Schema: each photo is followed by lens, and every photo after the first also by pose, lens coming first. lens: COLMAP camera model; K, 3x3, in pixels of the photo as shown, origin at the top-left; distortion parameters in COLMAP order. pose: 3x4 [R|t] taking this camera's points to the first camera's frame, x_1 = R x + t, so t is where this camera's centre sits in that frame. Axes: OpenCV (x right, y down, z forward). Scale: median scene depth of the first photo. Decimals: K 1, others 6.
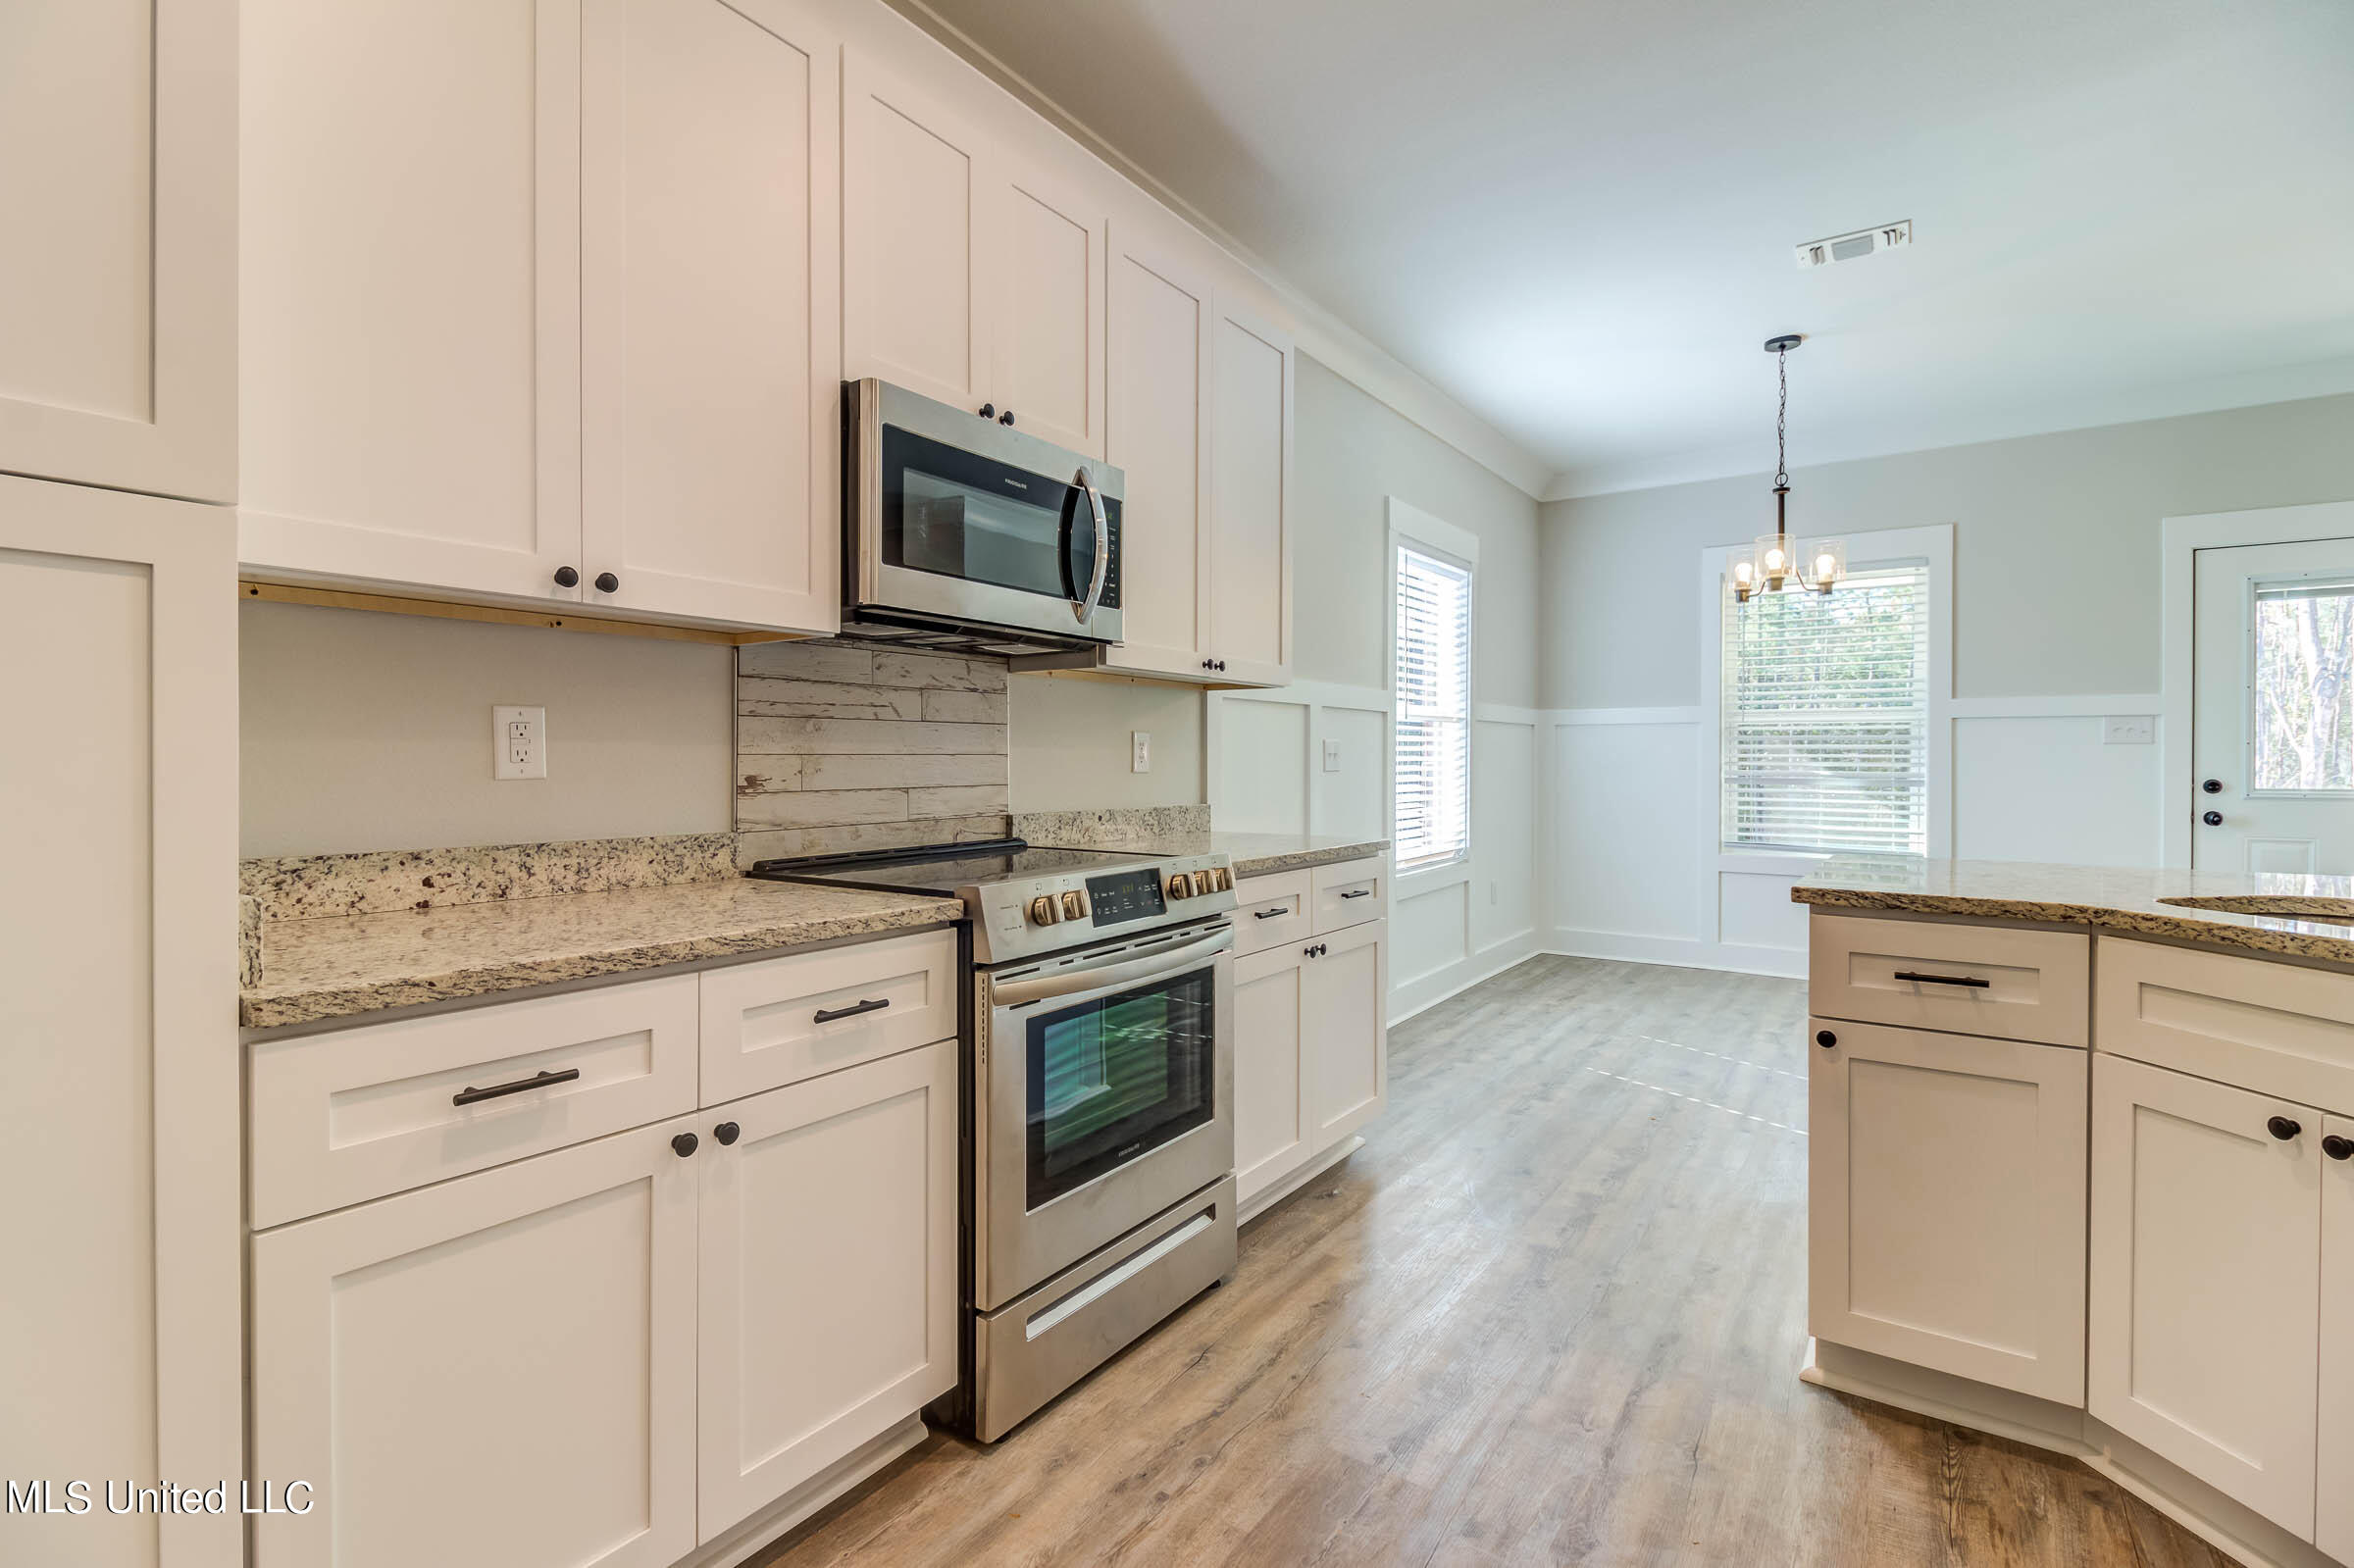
lens RADIAL K [[1083.3, 0, 1164.8], [0, 1083.3, 768.6], [0, 0, 1]] dist [0.019602, -0.013583]
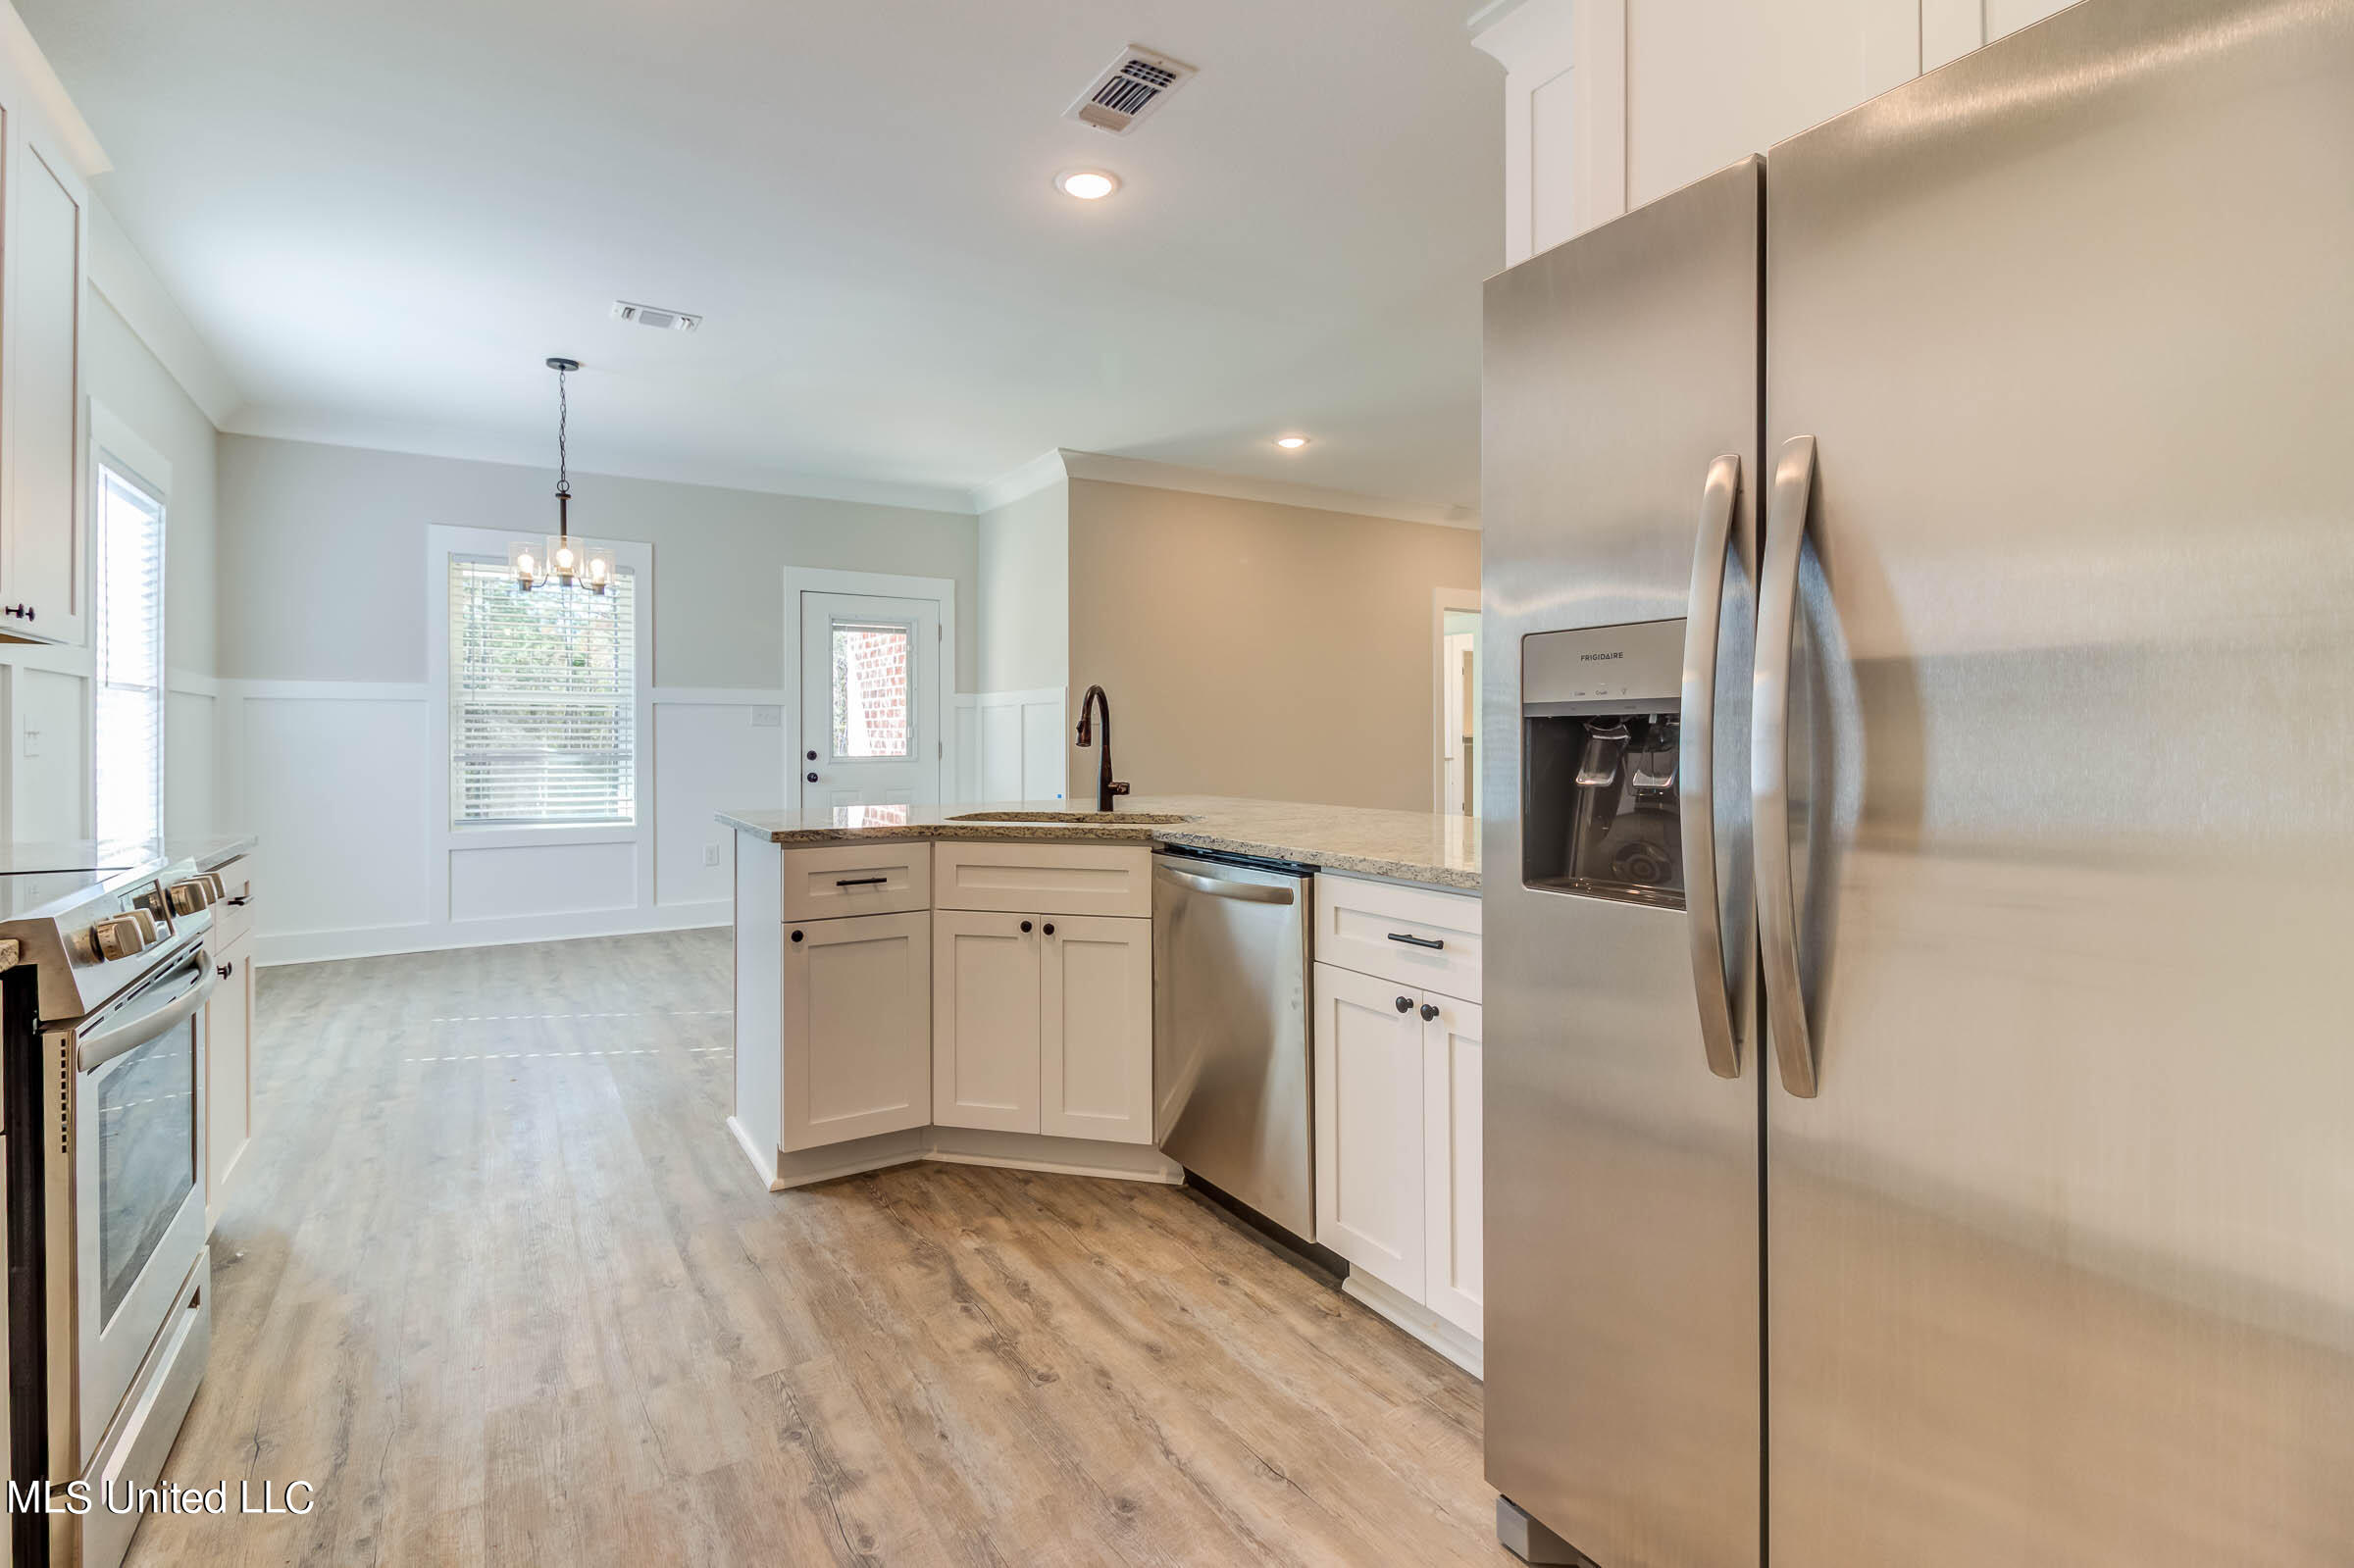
lens RADIAL K [[1083.3, 0, 1163.2], [0, 1083.3, 746.1], [0, 0, 1]] dist [0.019602, -0.013583]
pose [[0.383877, -0.010298, 0.923327, -0.438251], [0.009854, 0.999927, 0.007055, -0.003893], [-0.923332, 0.006390, 0.383951, 0.013640]]
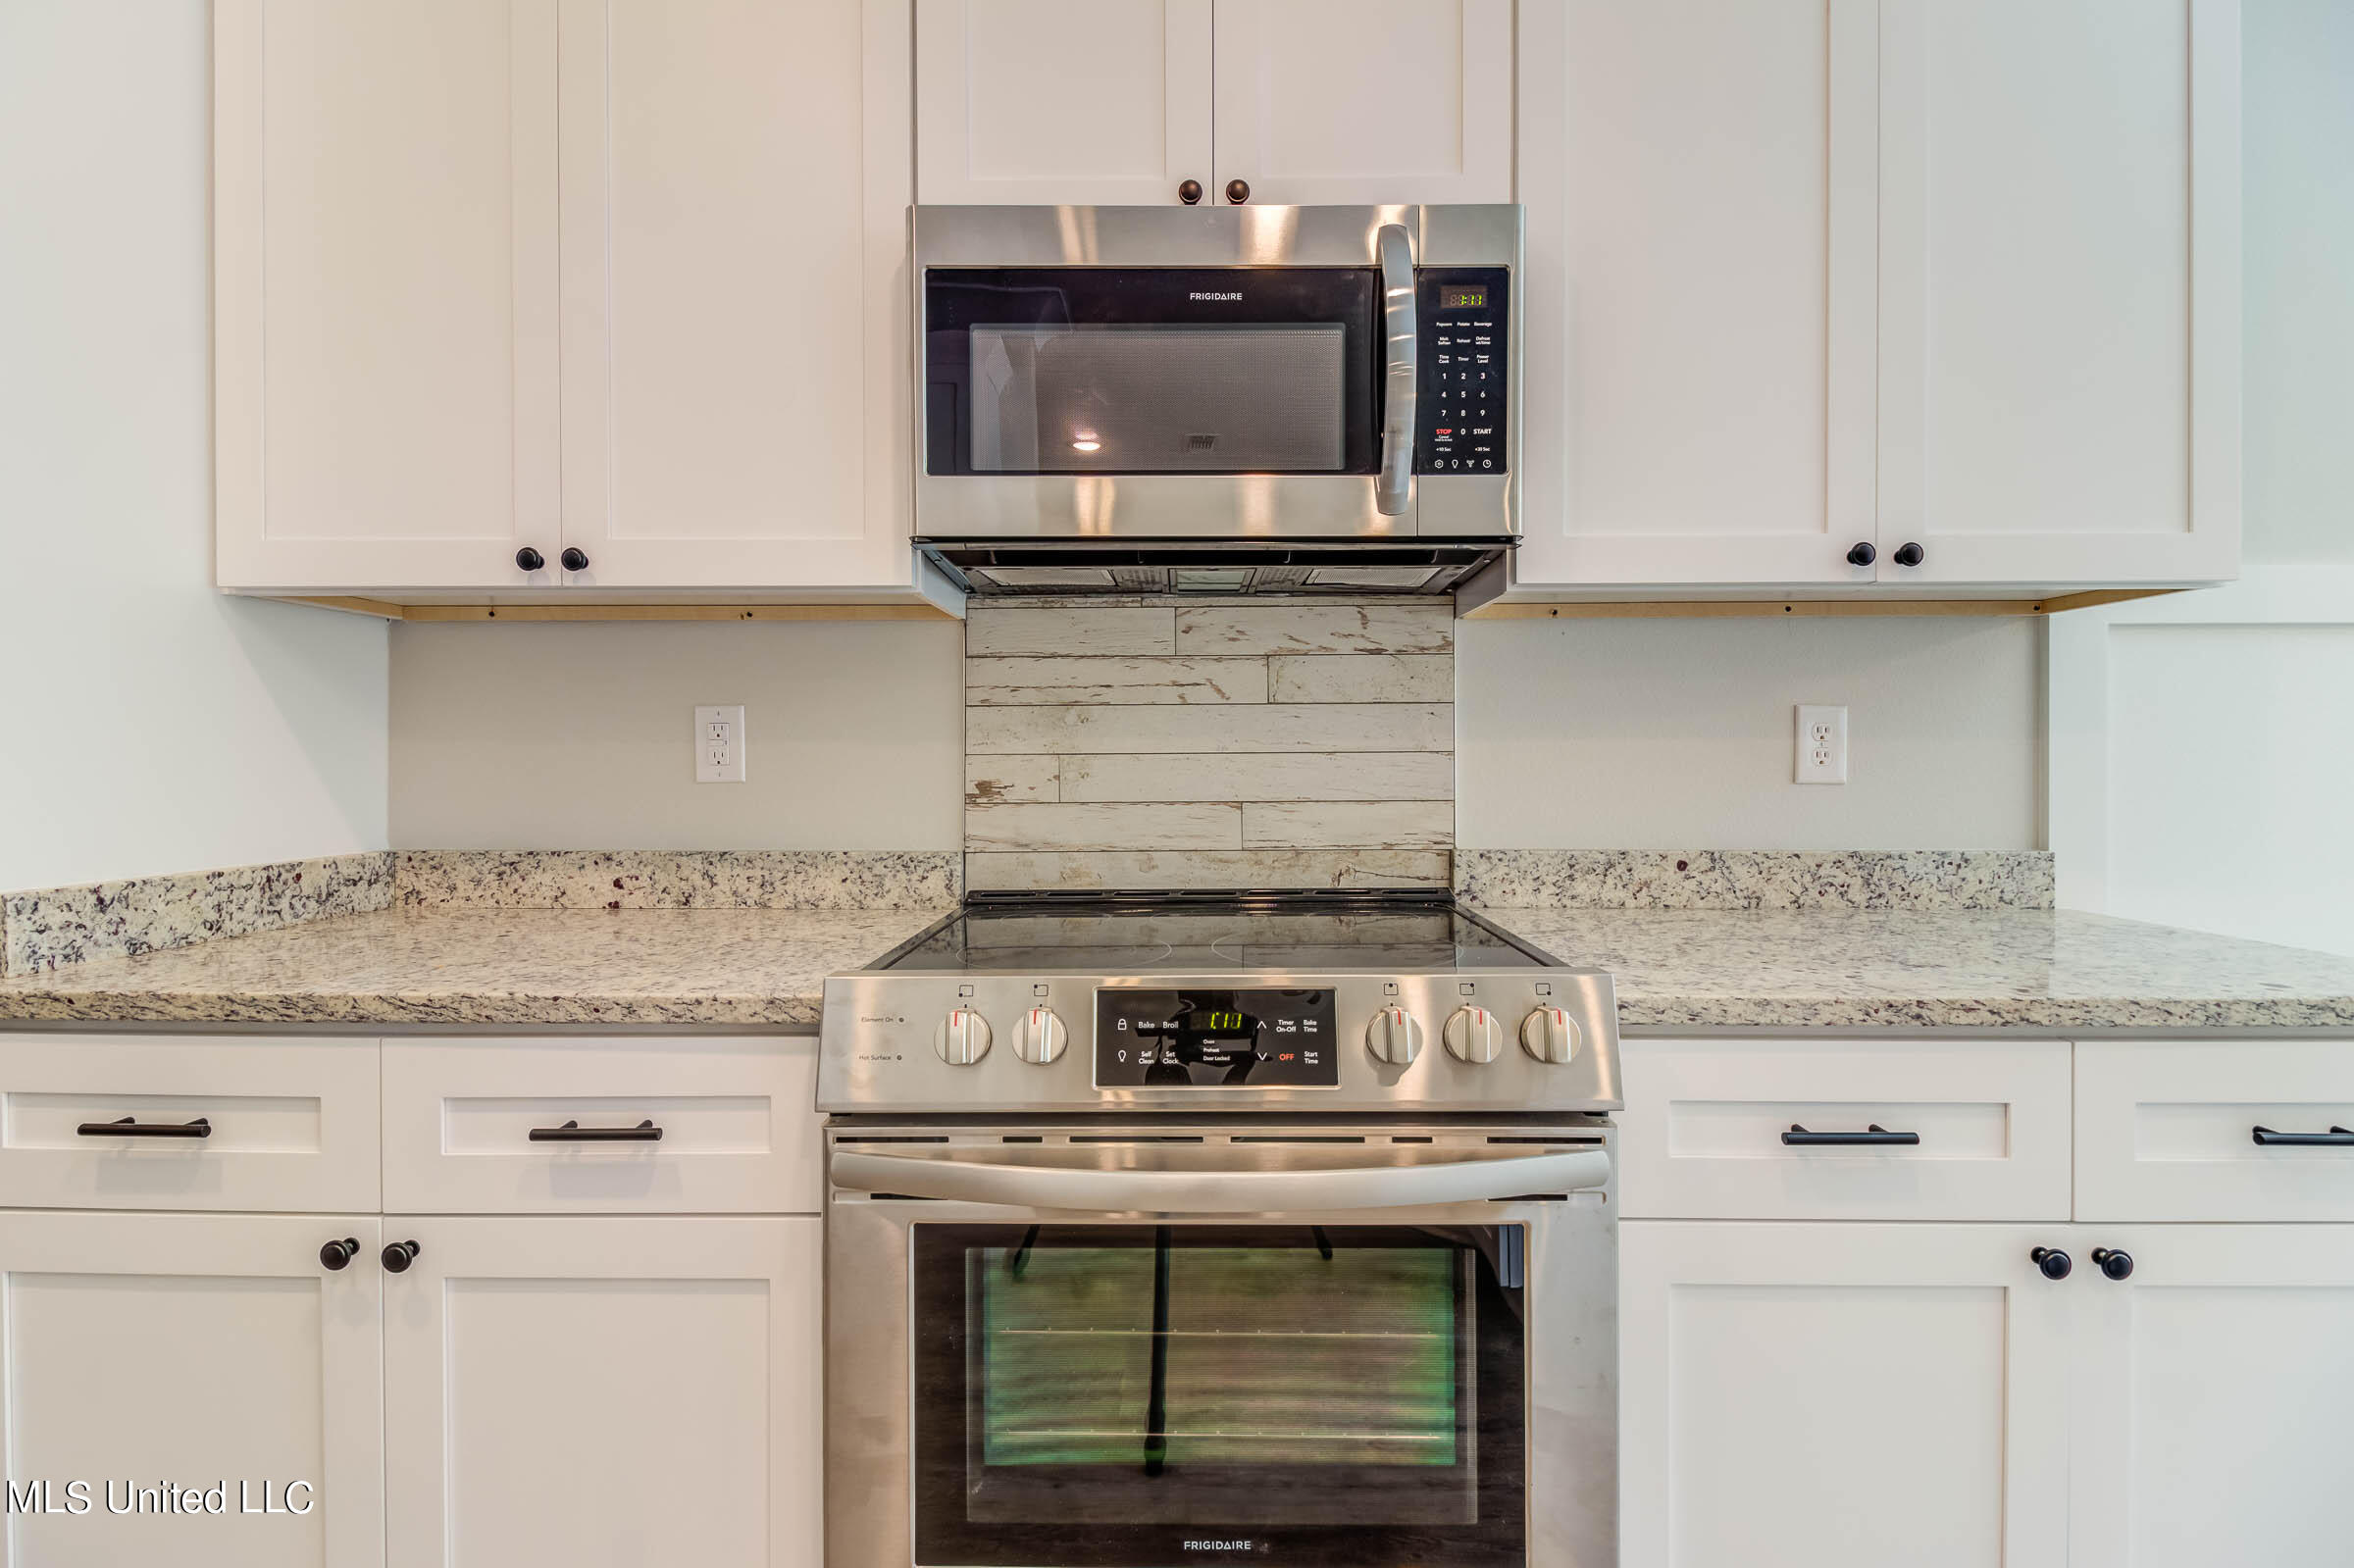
lens RADIAL K [[1083.3, 0, 1171.5], [0, 1083.3, 762.3], [0, 0, 1]] dist [0.019602, -0.013583]
pose [[0.567232, 0.003161, -0.823552, 0.342495], [-0.004186, 0.999991, 0.000955, -0.008584], [0.823547, 0.002906, 0.567240, 0.651036]]
